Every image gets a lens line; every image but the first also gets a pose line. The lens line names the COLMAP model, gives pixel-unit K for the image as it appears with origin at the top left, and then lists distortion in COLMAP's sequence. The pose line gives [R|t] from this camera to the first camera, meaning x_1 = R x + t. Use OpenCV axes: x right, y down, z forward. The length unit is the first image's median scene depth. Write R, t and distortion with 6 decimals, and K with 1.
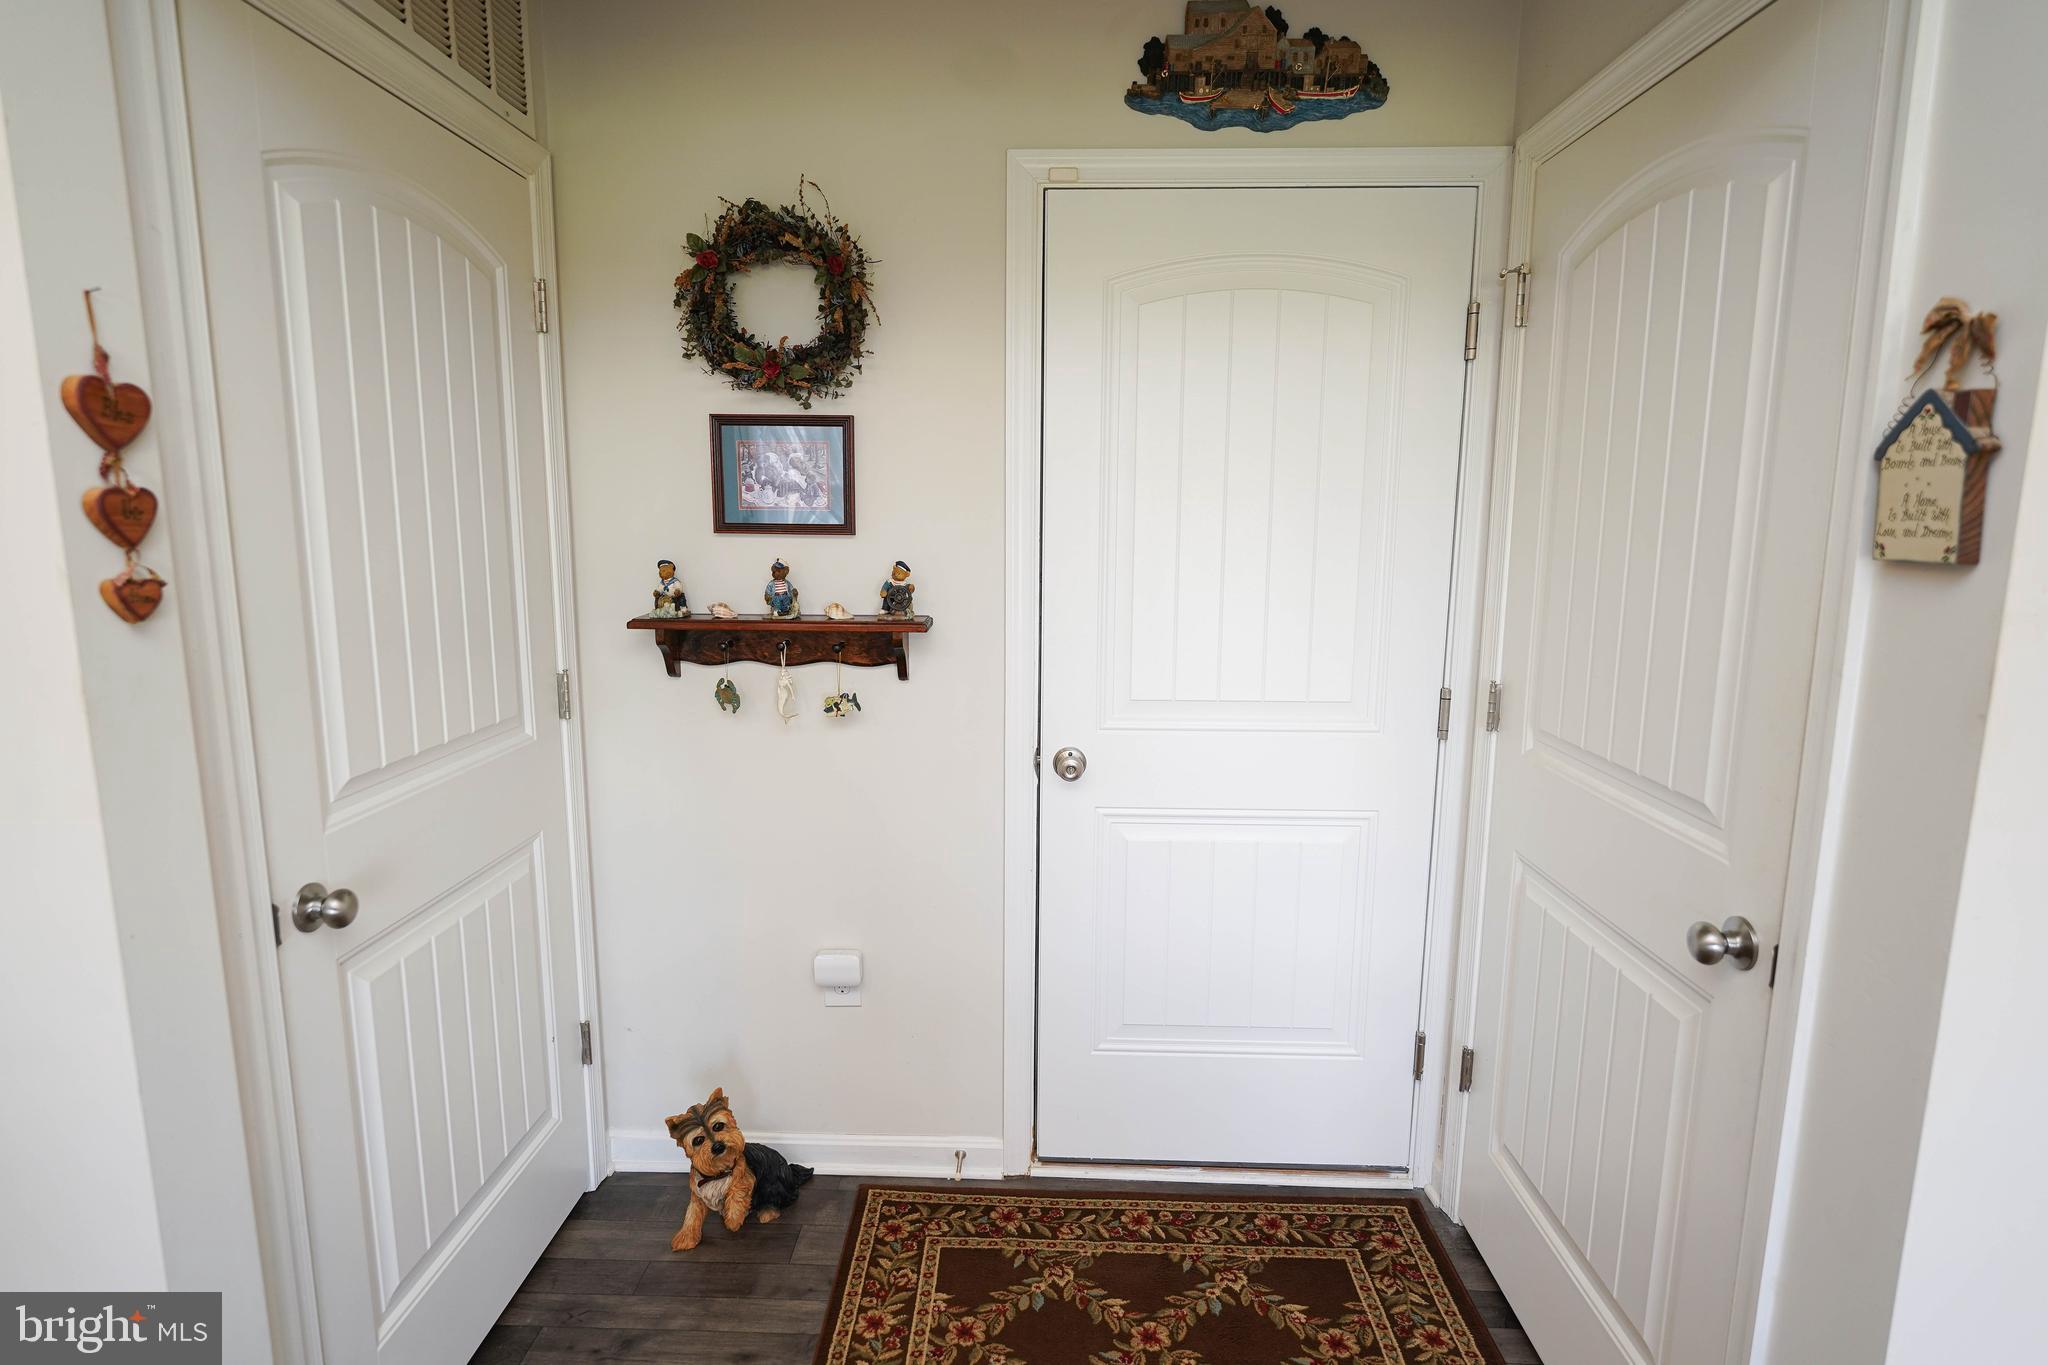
lens RADIAL K [[1074.0, 0, 1009.8], [0, 1074.0, 688.6], [0, 0, 1]] dist [-0.004328, -0.001438]
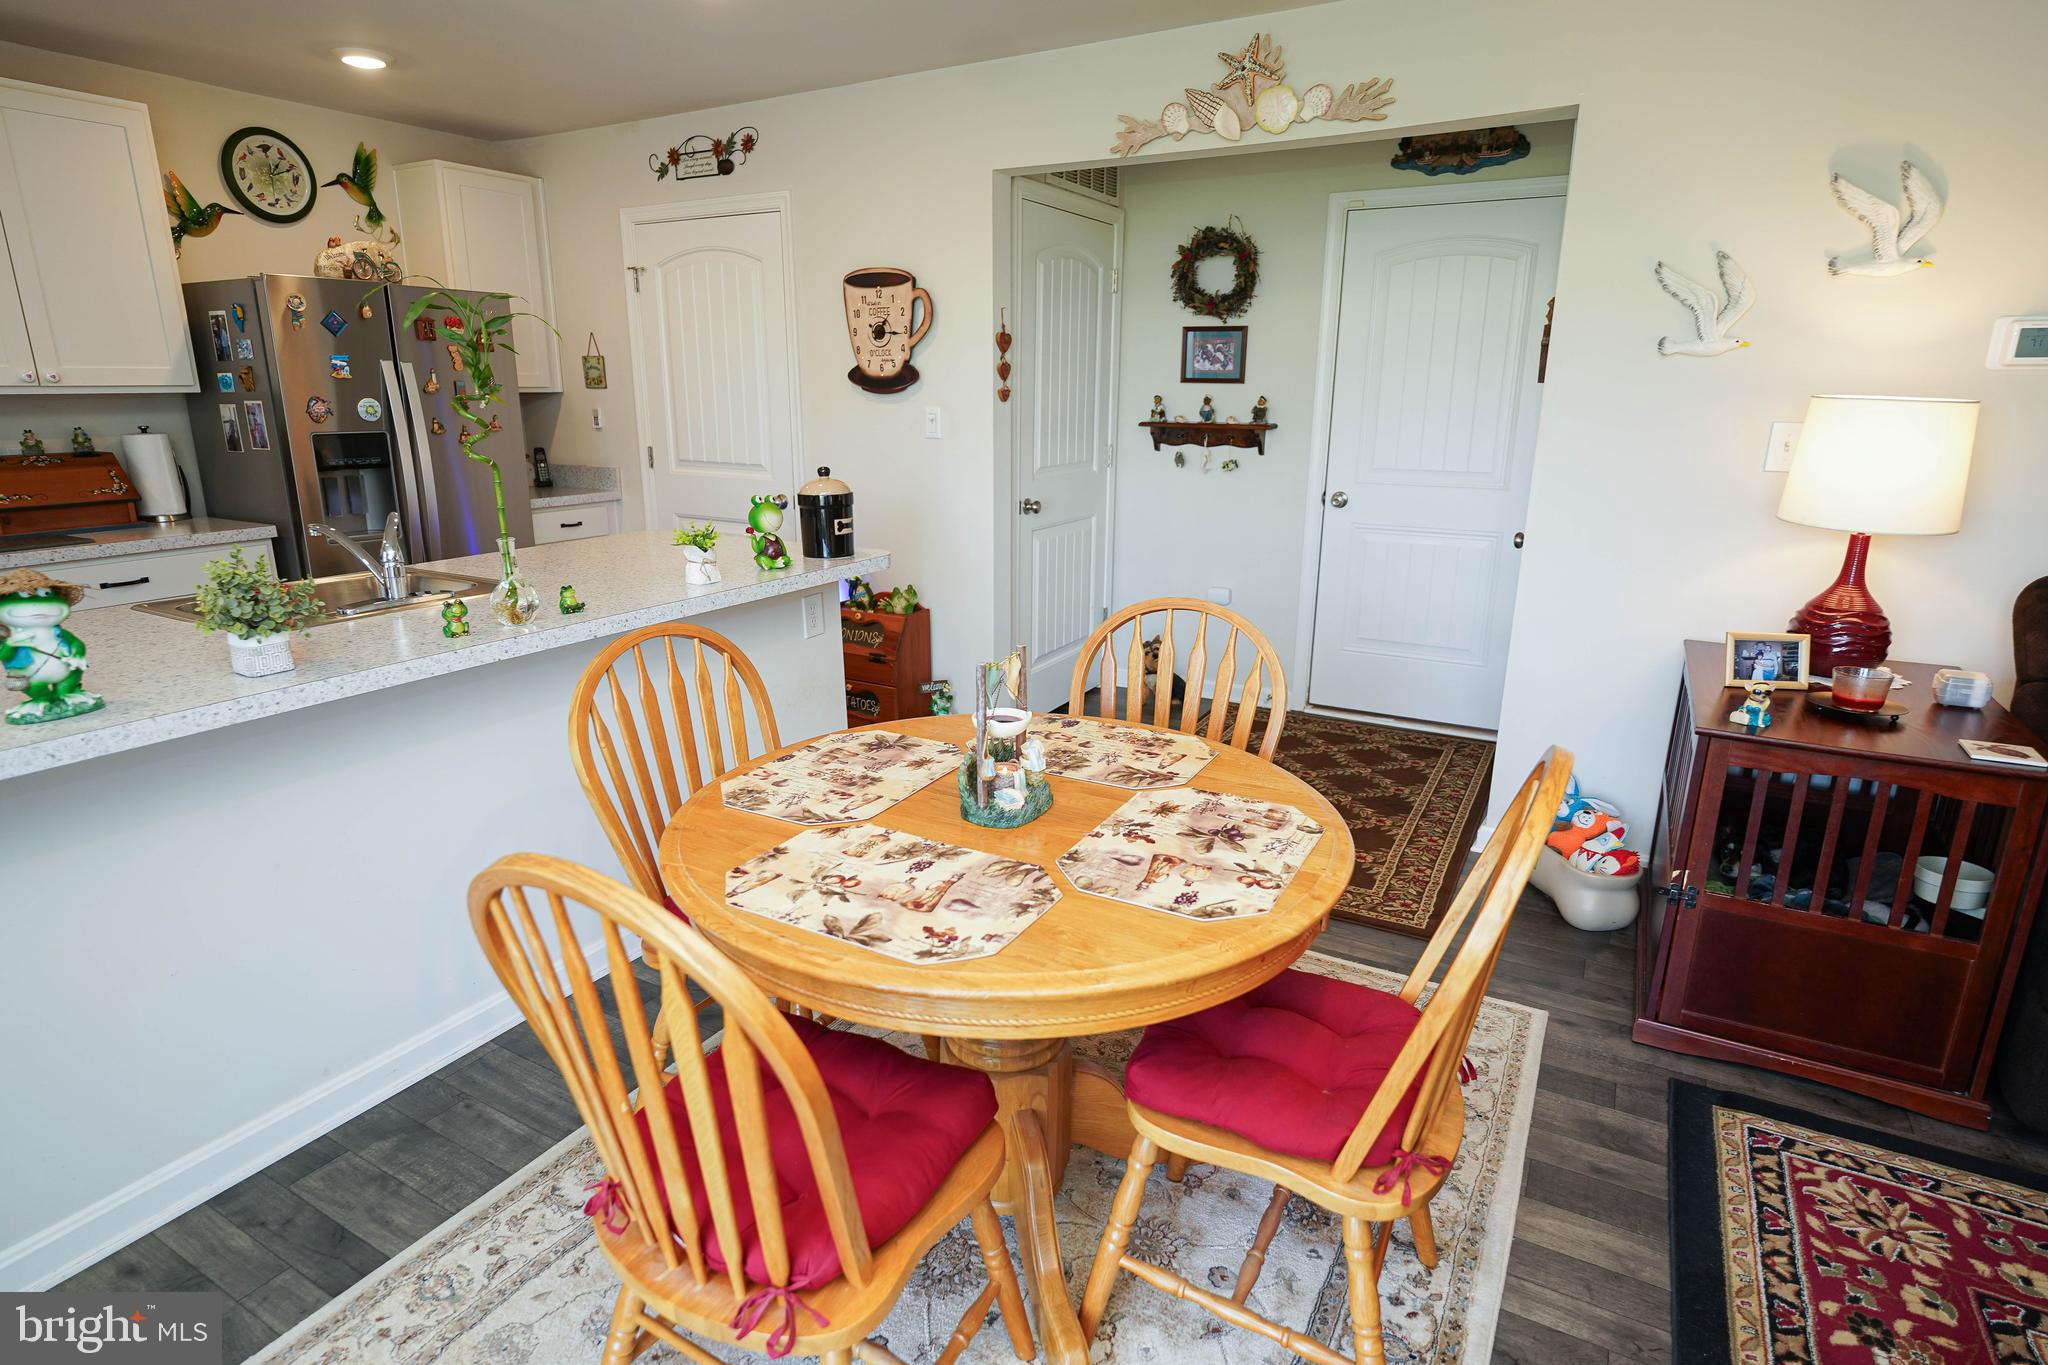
lens RADIAL K [[1074.0, 0, 1017.9], [0, 1074.0, 682.7], [0, 0, 1]] dist [-0.004328, -0.001438]
pose [[0.890575, 0.121242, -0.438379, 0.464418], [-0.073812, 0.989566, 0.123734, 0.214435], [0.448807, -0.077837, 0.890232, -1.144678]]
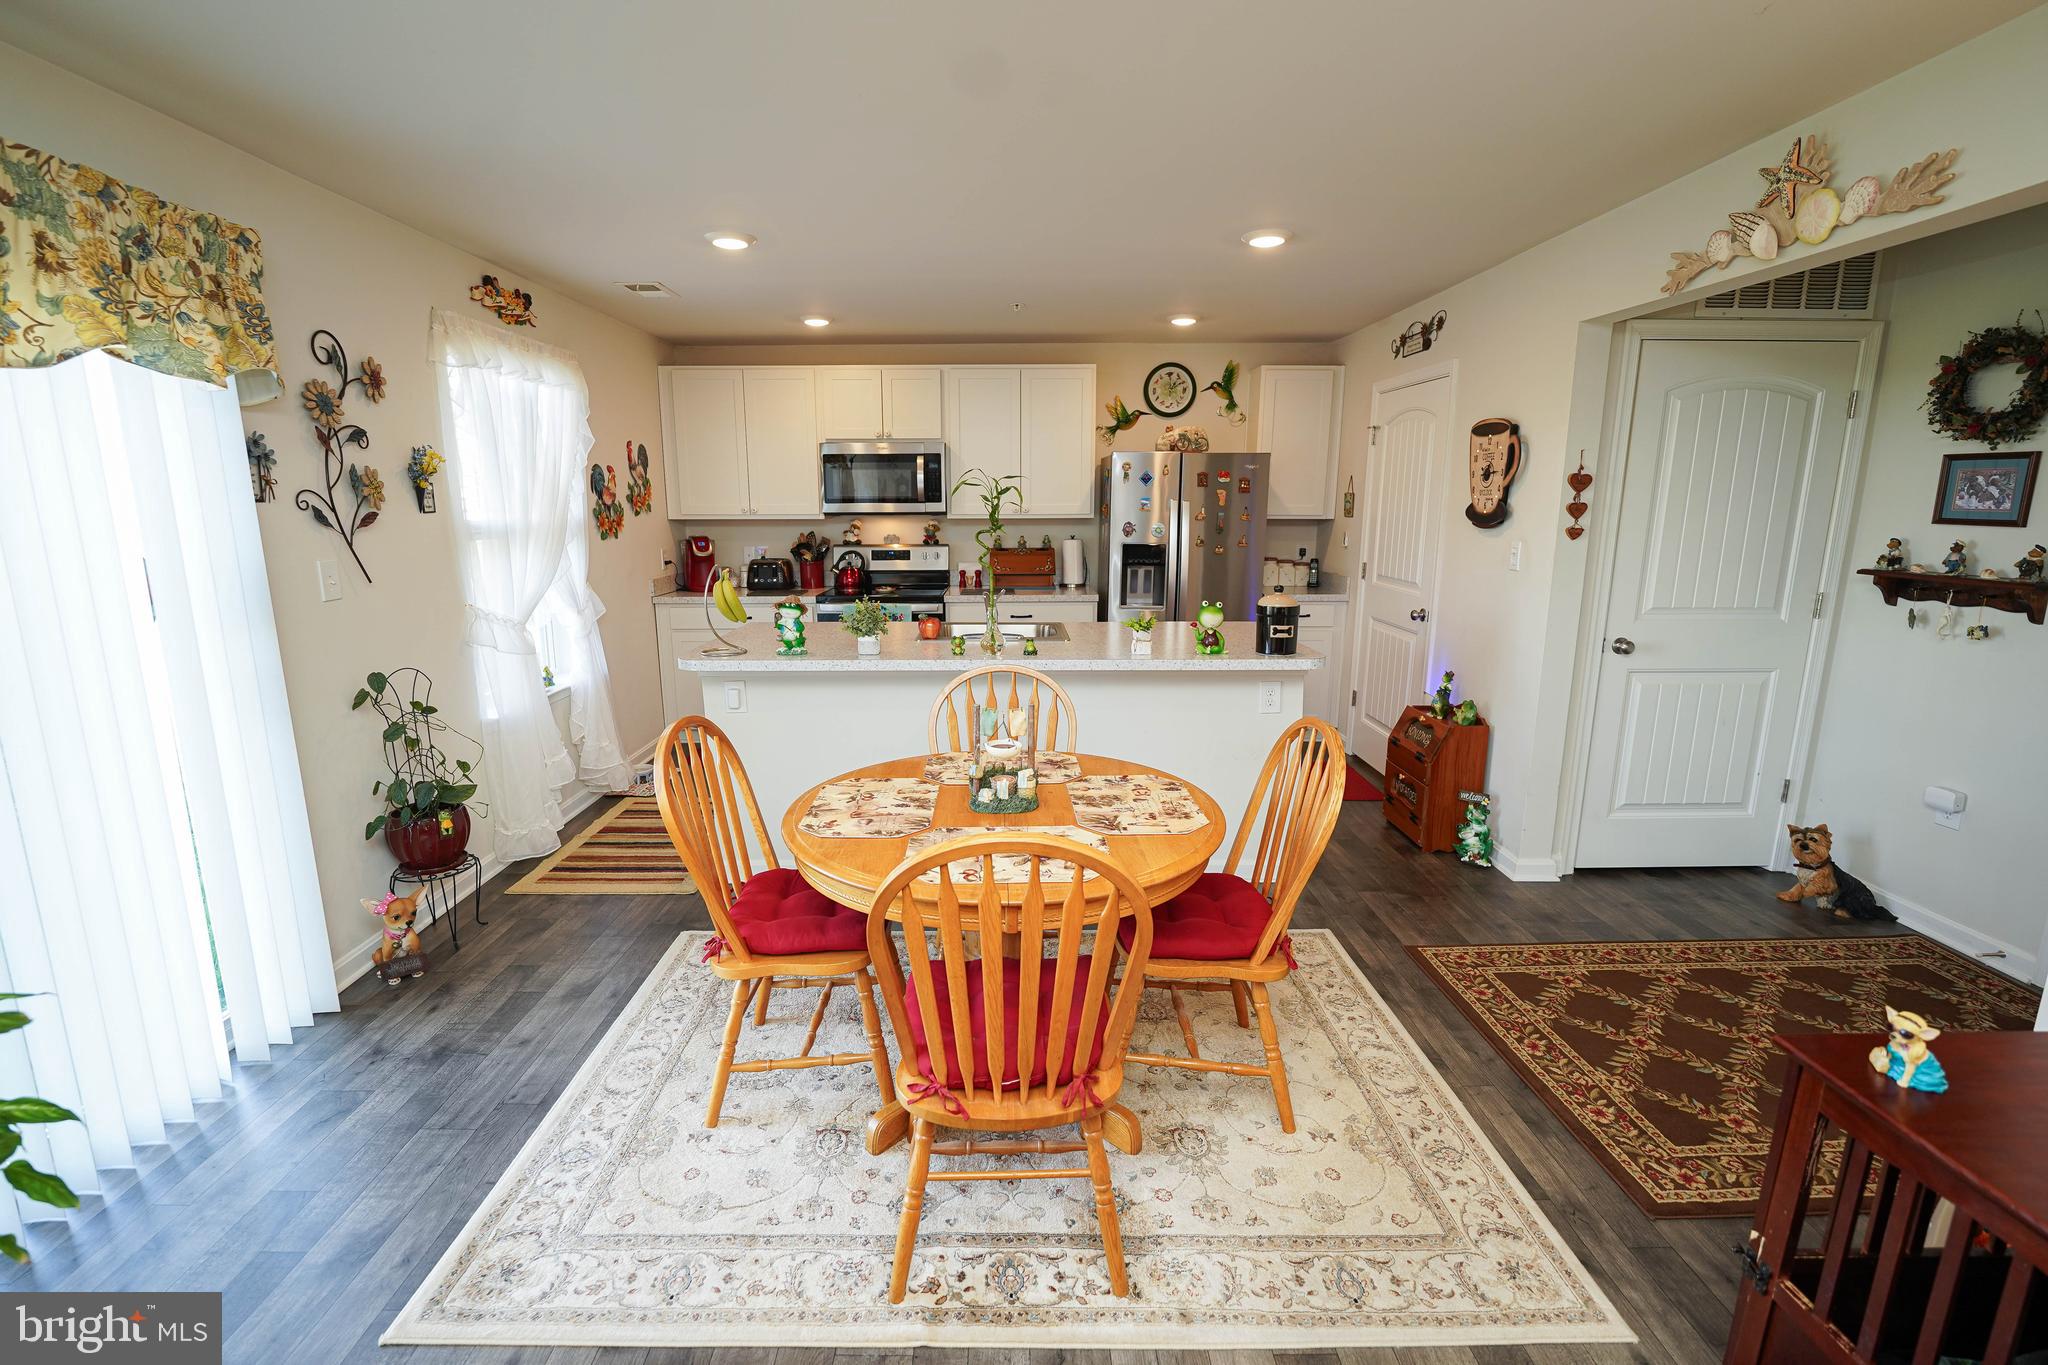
lens RADIAL K [[902.1, 0, 1004.4], [0, 902.1, 683.6], [0, 0, 1]] dist [-0.020002, -0.000471]
pose [[0.052889, 0.198038, -0.978766, 1.099306], [-0.159702, 0.969200, 0.187473, 0.077700], [0.985747, 0.146396, 0.082887, -0.554066]]
